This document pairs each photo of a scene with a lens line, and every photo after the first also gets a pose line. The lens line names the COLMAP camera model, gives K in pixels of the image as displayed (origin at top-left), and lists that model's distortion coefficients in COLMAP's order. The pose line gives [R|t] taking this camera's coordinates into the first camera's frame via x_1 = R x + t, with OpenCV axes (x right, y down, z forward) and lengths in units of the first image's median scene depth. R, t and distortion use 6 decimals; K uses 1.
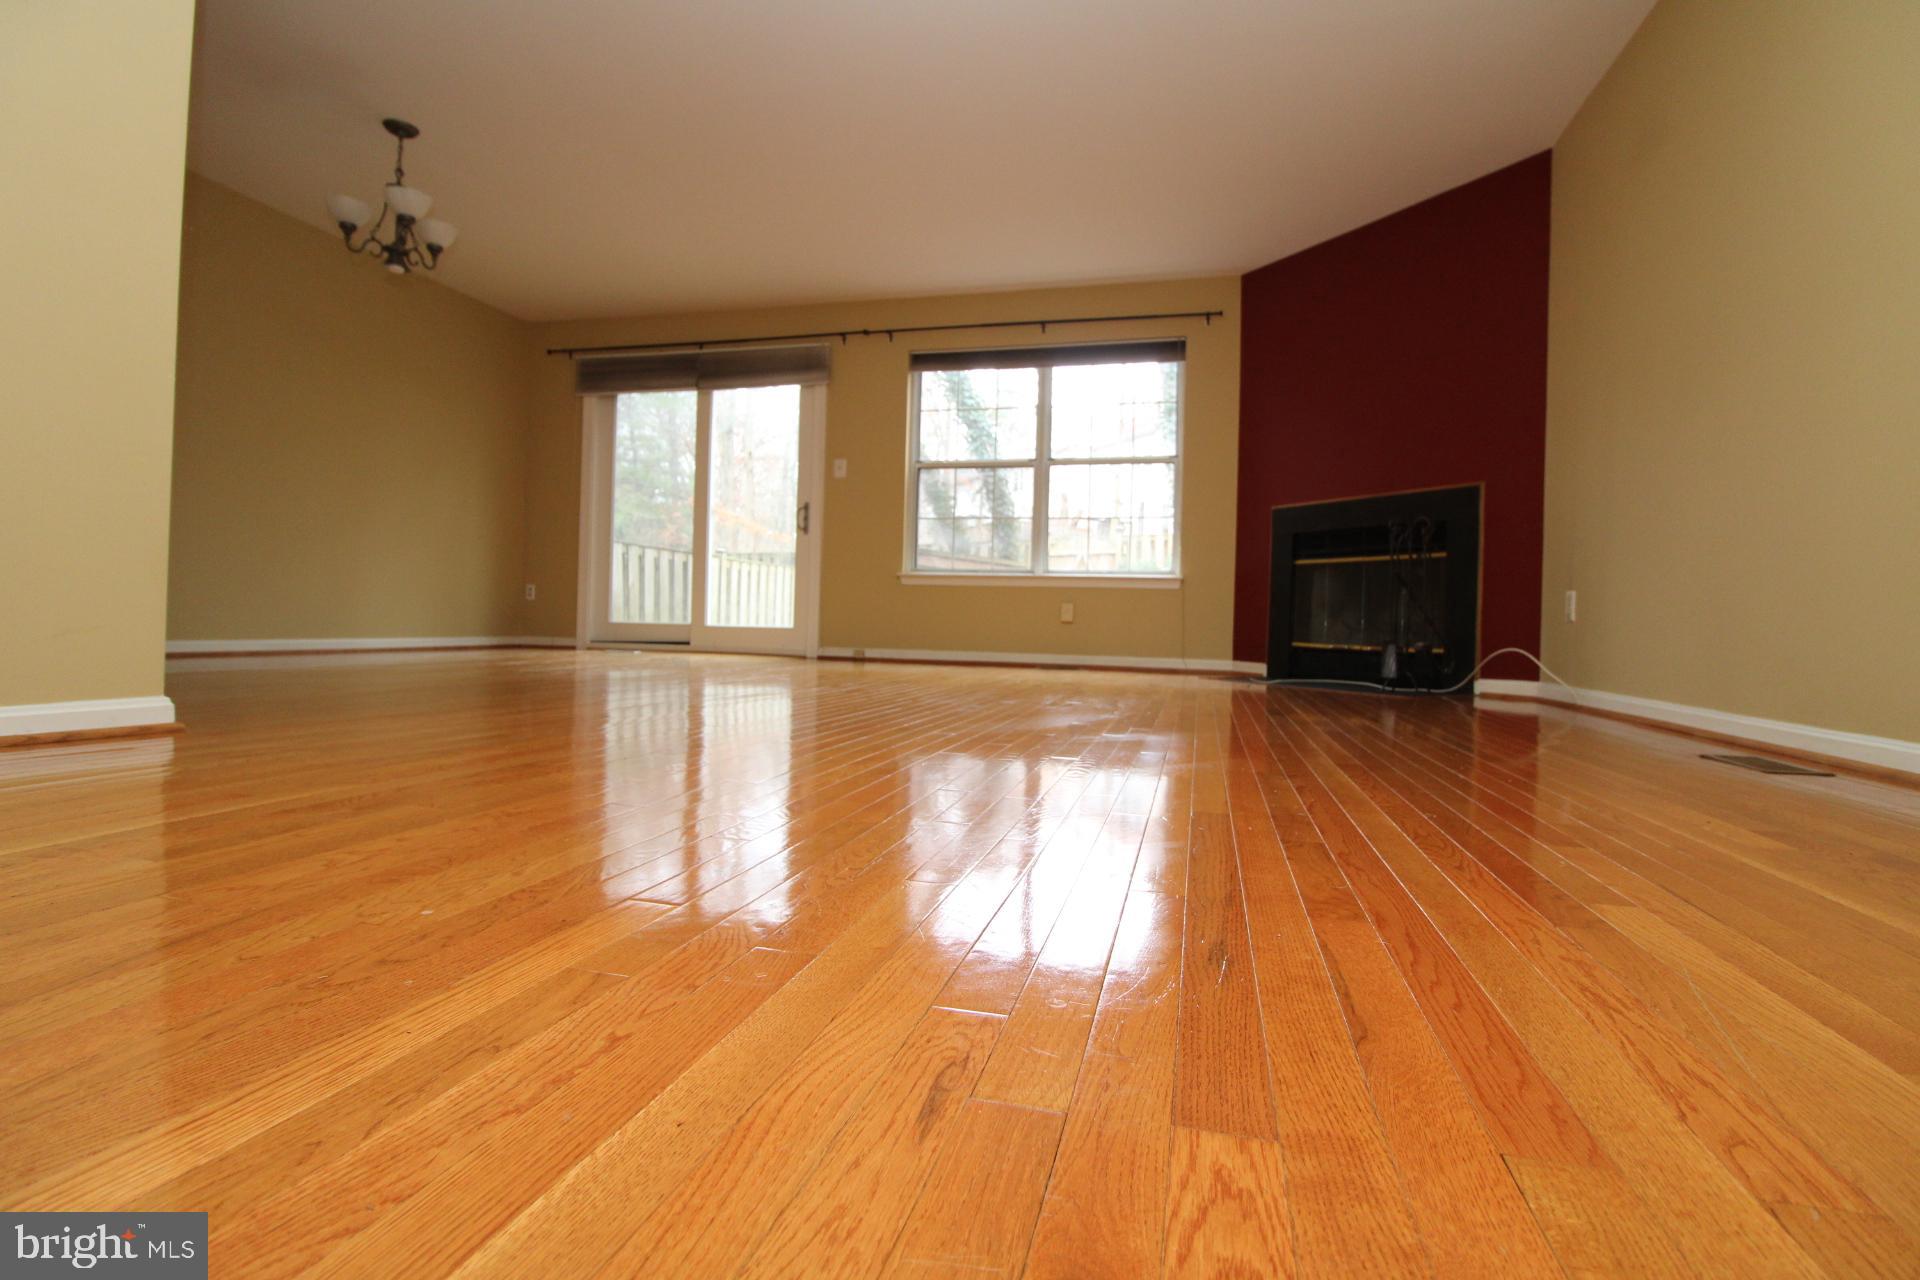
lens RADIAL K [[903.9, 0, 969.1], [0, 903.9, 618.6], [0, 0, 1]] dist [-0.018171, 0.000176]
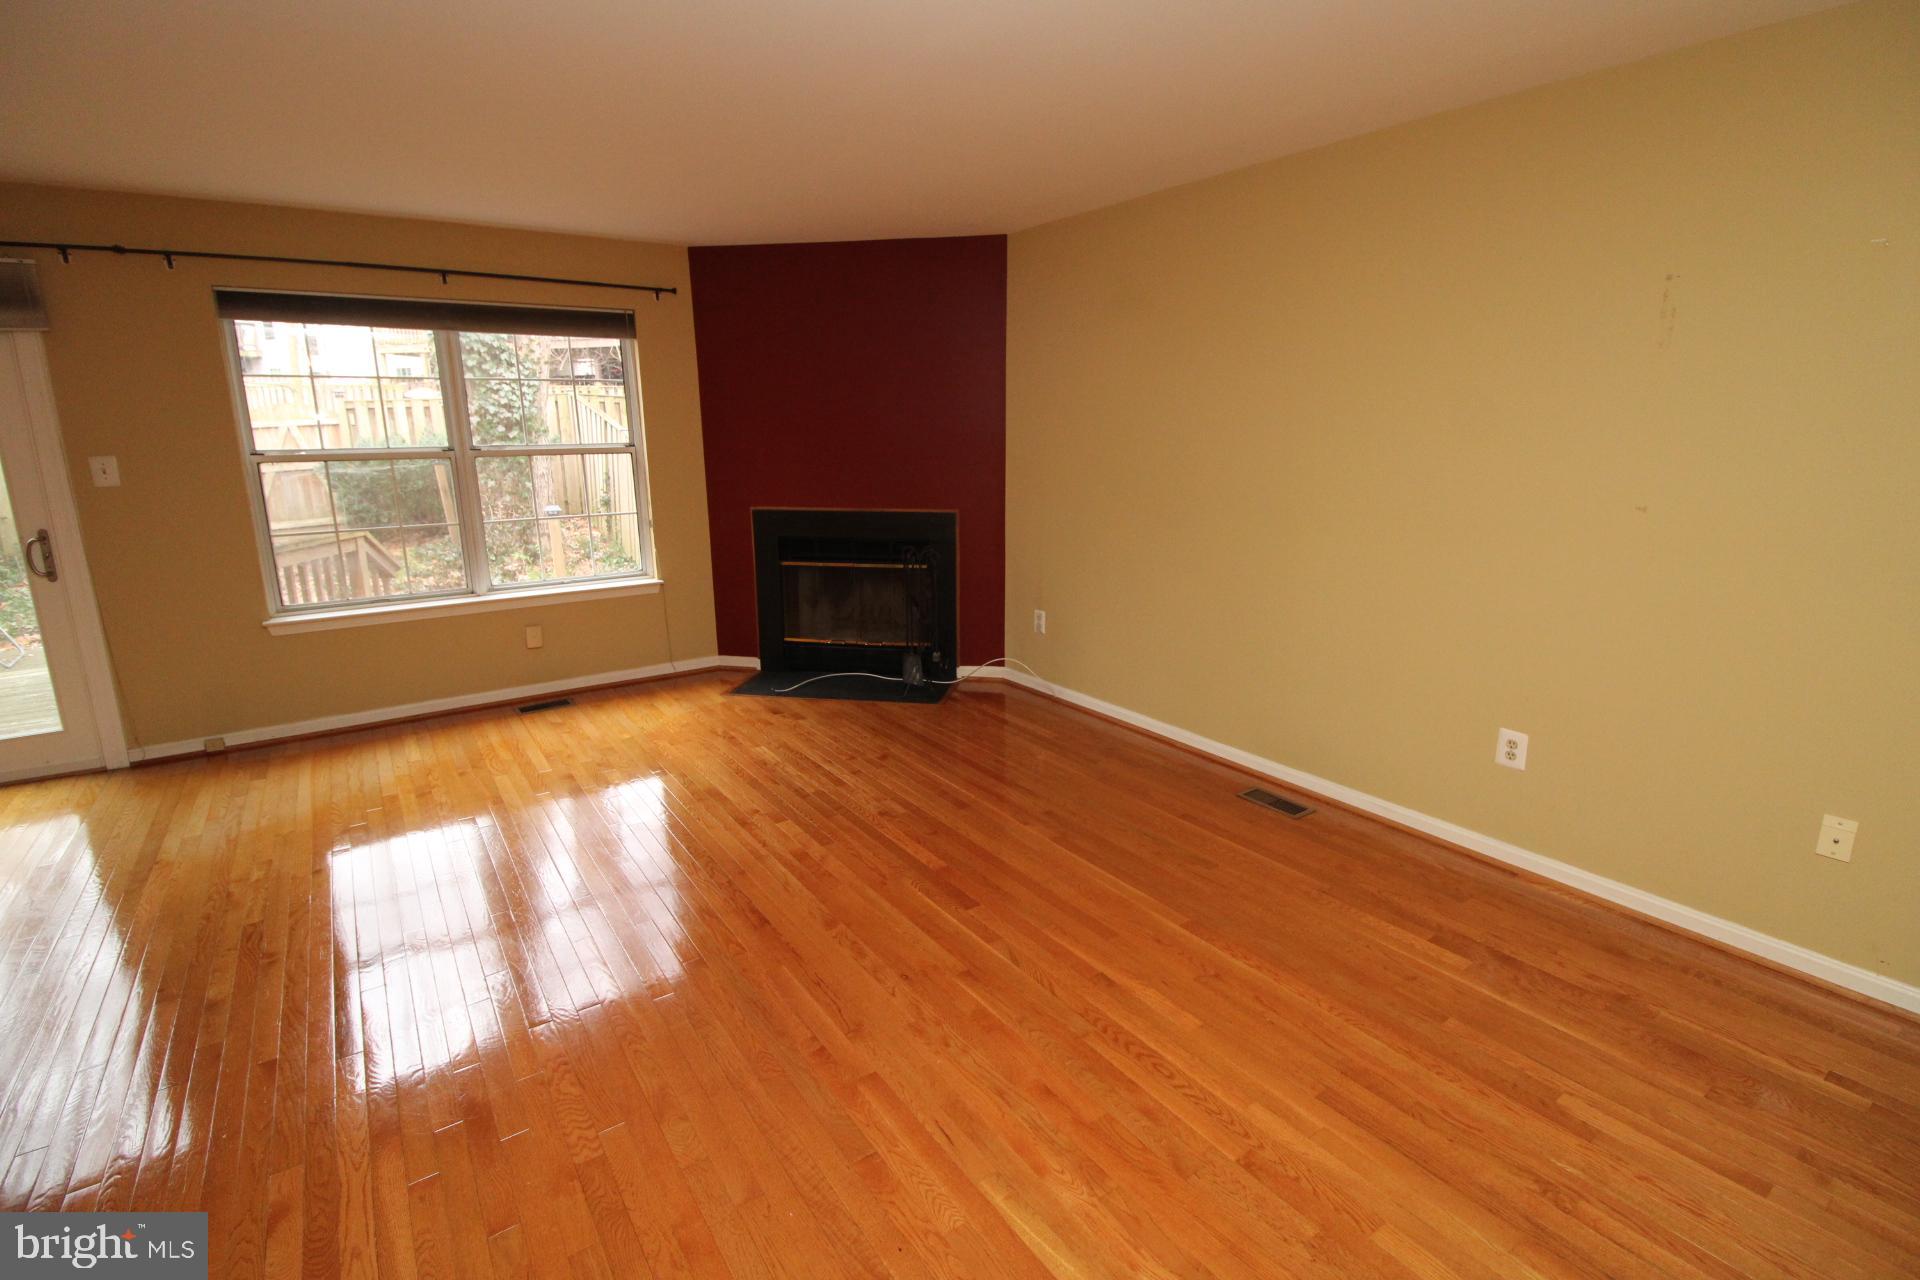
lens RADIAL K [[894.2, 0, 967.5], [0, 894.2, 625.1], [0, 0, 1]] dist [-0.002419, -0.000721]
pose [[0.643831, -0.200793, 0.738352, -0.255764], [0.020600, 0.969153, 0.245596, -0.221491], [-0.764891, -0.142912, 0.628107, 0.154231]]
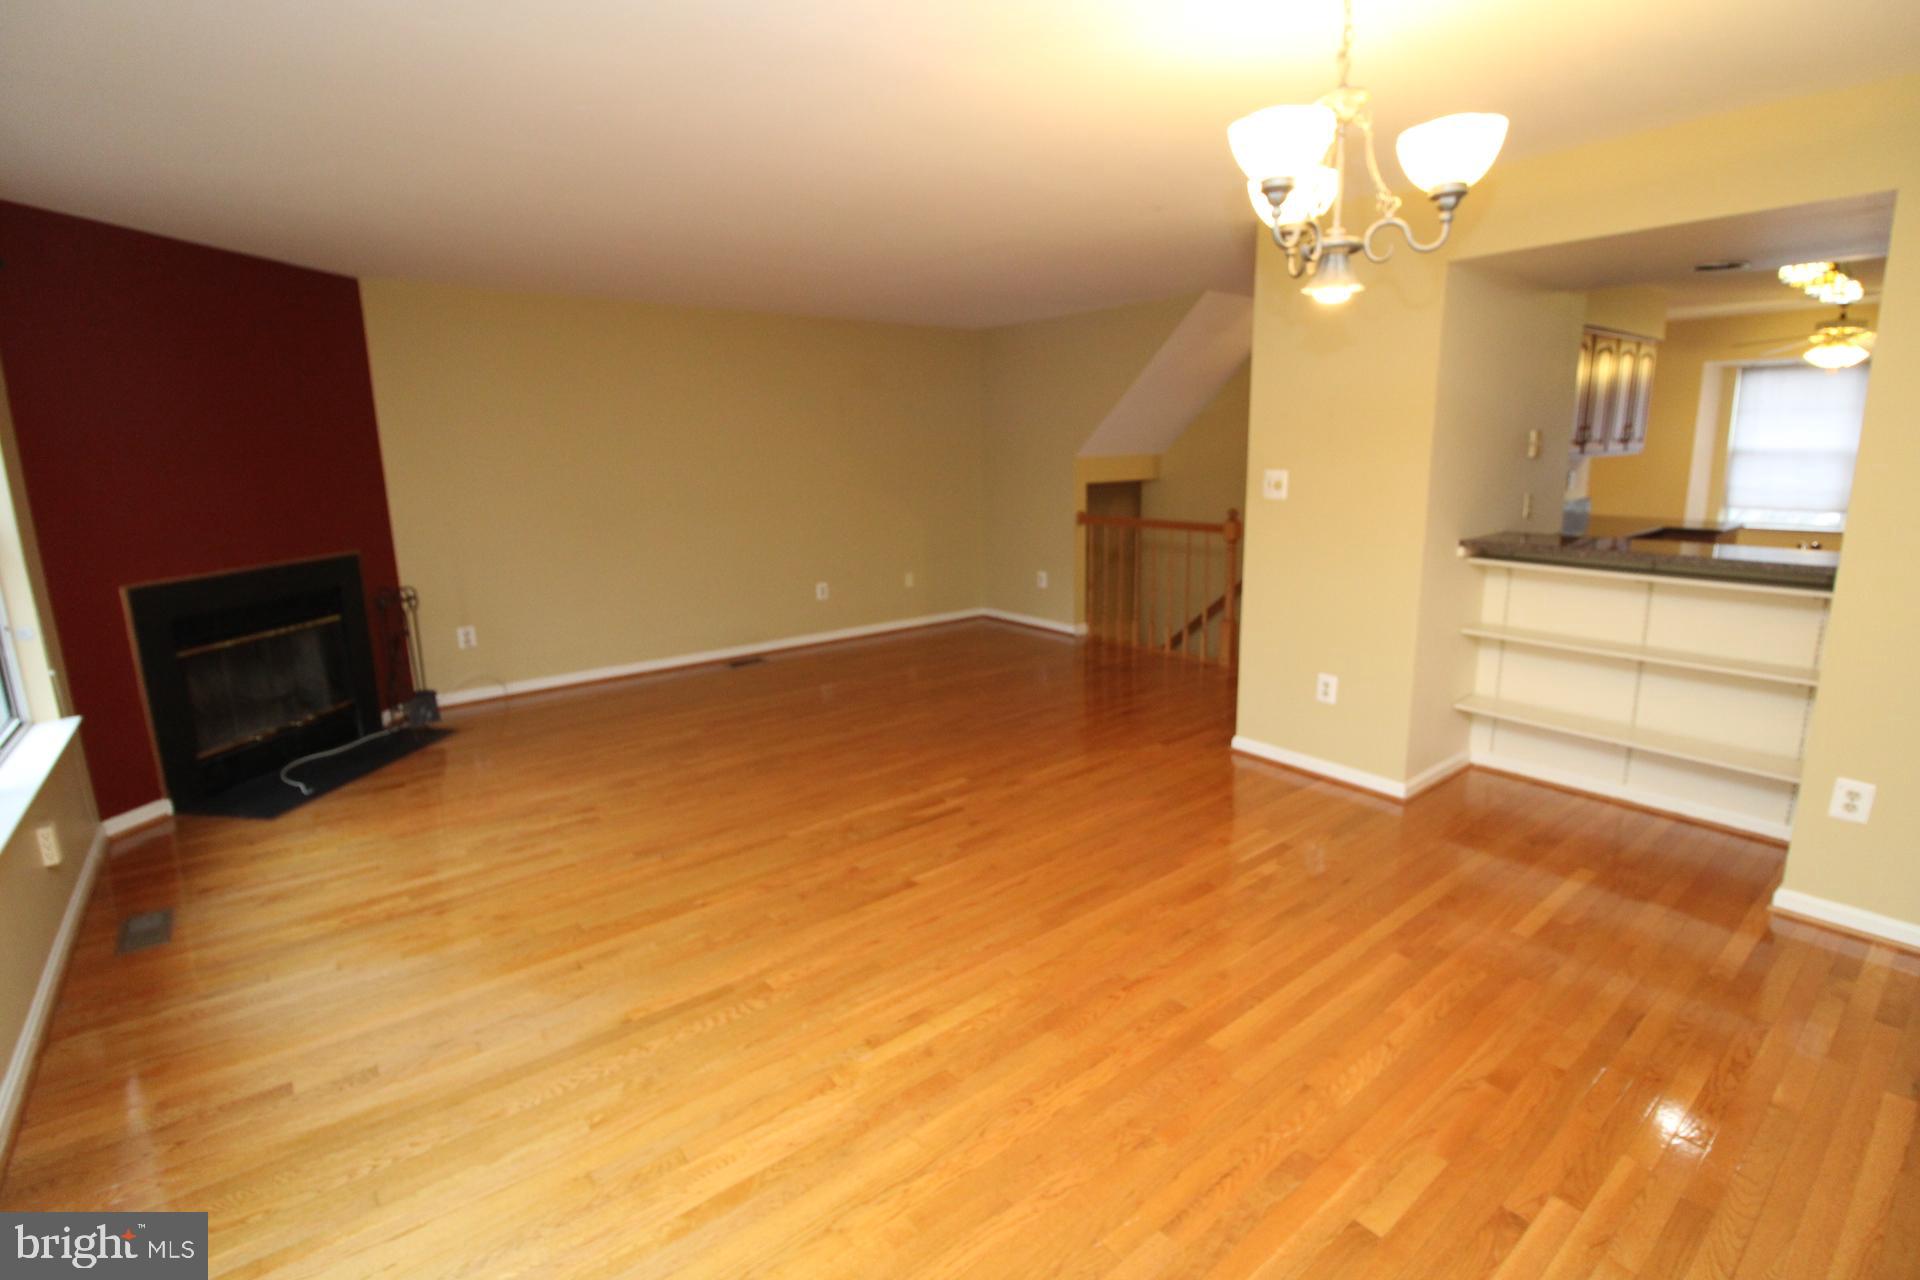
lens RADIAL K [[894.2, 0, 967.5], [0, 894.2, 625.1], [0, 0, 1]] dist [-0.002419, -0.000721]
pose [[-0.801741, -0.128748, 0.583639, -0.554347], [-0.002032, 0.977104, 0.212753, -0.225965], [-0.597668, 0.169386, -0.783646, 1.074797]]
